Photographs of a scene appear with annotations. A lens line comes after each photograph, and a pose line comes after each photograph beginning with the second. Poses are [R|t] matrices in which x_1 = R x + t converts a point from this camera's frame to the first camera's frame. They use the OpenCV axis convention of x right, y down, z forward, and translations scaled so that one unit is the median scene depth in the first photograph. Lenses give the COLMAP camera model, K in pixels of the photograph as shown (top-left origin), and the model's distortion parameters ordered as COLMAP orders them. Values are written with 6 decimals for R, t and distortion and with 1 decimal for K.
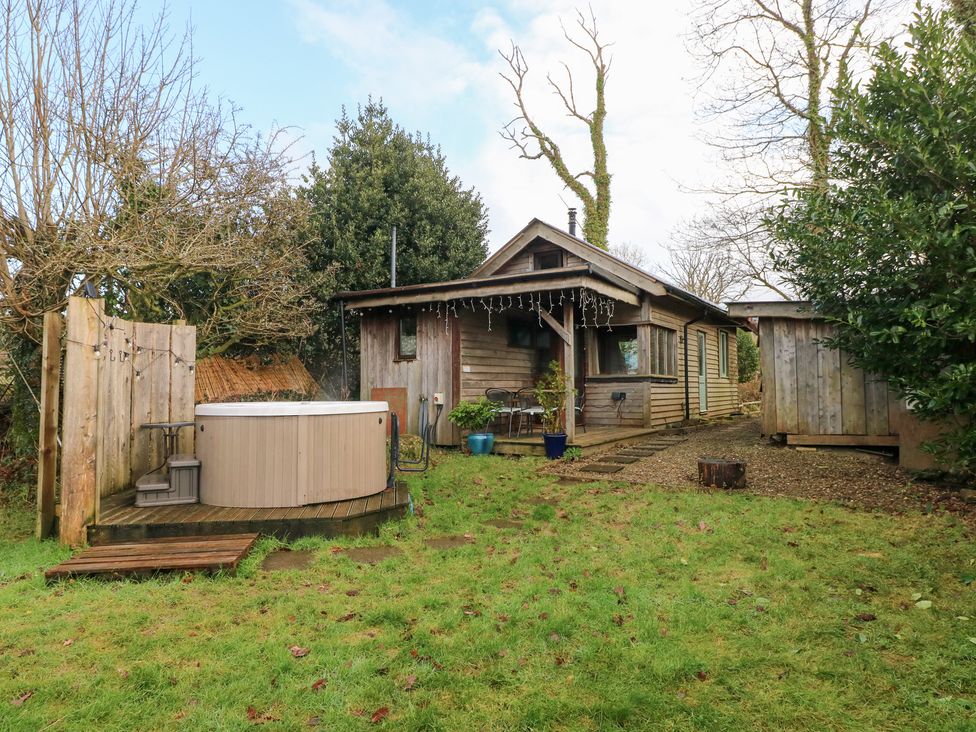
lens RADIAL K [[689.4, 0, 491.5], [0, 689.4, 361.0], [0, 0, 1]] dist [-0.001668, -0.008327]
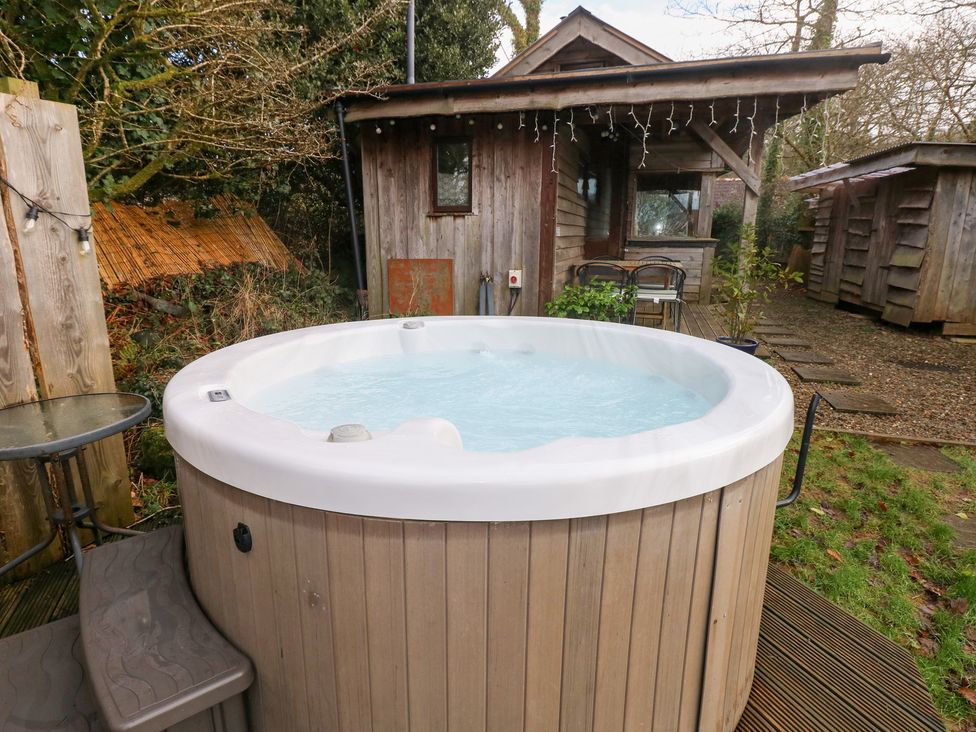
lens RADIAL K [[545.6, 0, 486.0], [0, 545.6, 369.3], [0, 0, 1]] dist [-0.003914, -0.010981]
pose [[0.963353, -0.054238, 0.262698, -0.237077], [-0.020850, 0.961240, 0.274923, -0.002900], [-0.267427, -0.270325, 0.924882, 0.508443]]
